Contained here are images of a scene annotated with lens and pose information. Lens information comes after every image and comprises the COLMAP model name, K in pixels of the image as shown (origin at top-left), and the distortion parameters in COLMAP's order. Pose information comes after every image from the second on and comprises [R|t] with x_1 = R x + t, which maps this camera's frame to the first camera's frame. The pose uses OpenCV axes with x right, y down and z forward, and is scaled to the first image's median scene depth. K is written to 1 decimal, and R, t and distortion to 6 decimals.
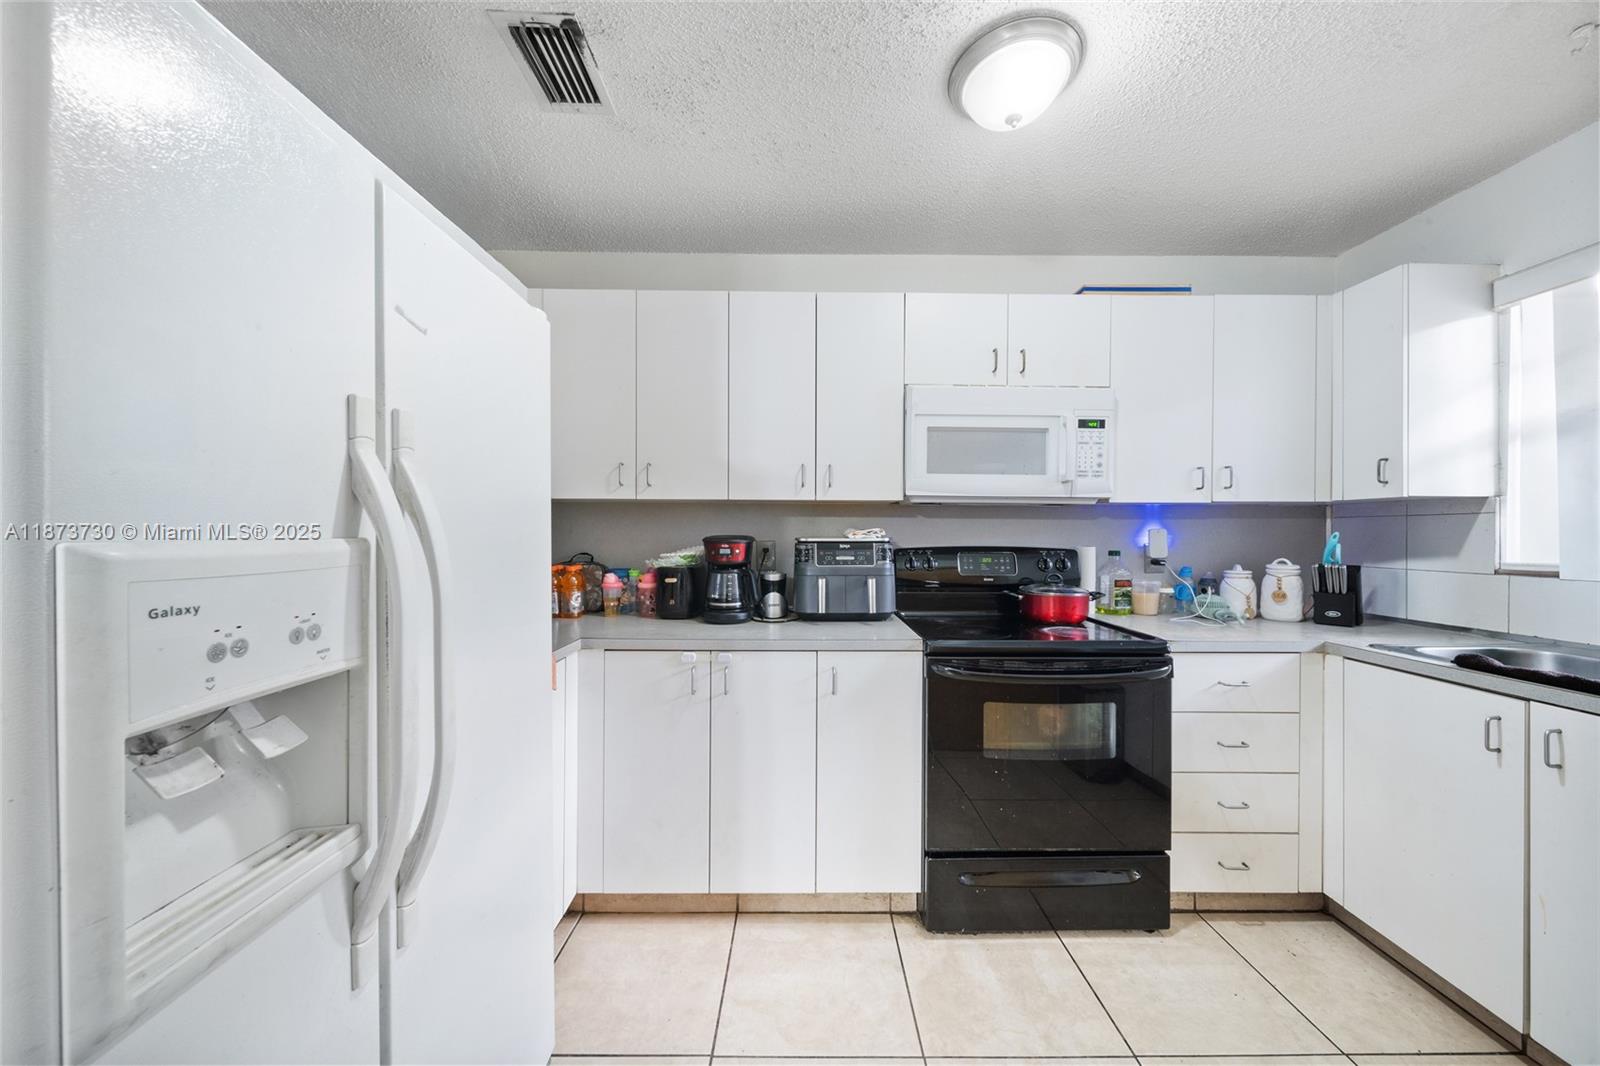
lens RADIAL K [[574.6, 0, 807.9], [0, 574.6, 530.8], [0, 0, 1]] dist [0.008616, -0.000122]
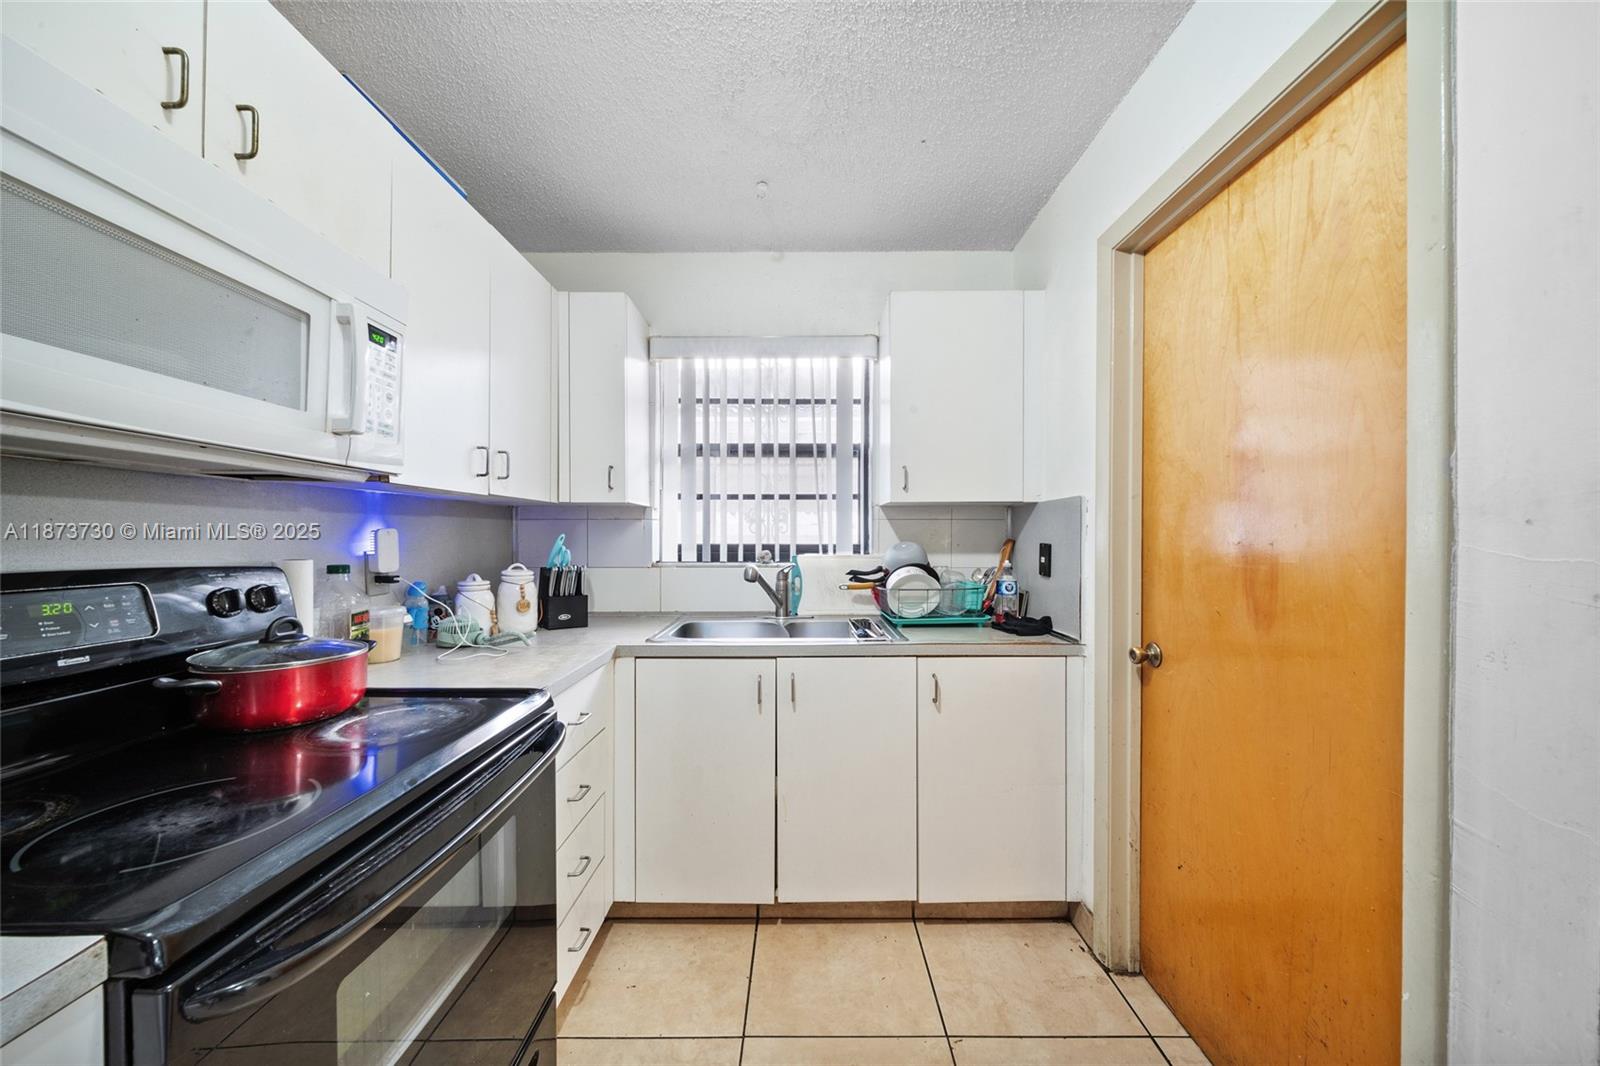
lens RADIAL K [[558.0, 0, 800.3], [0, 558.0, 539.1], [0, 0, 1]] dist [-0.001152, -0.000165]
pose [[0.007757, -0.005948, 0.999952, -0.039608], [-0.001052, 0.999982, 0.005957, 0.004619], [-0.999969, -0.001098, 0.007750, 0.560199]]
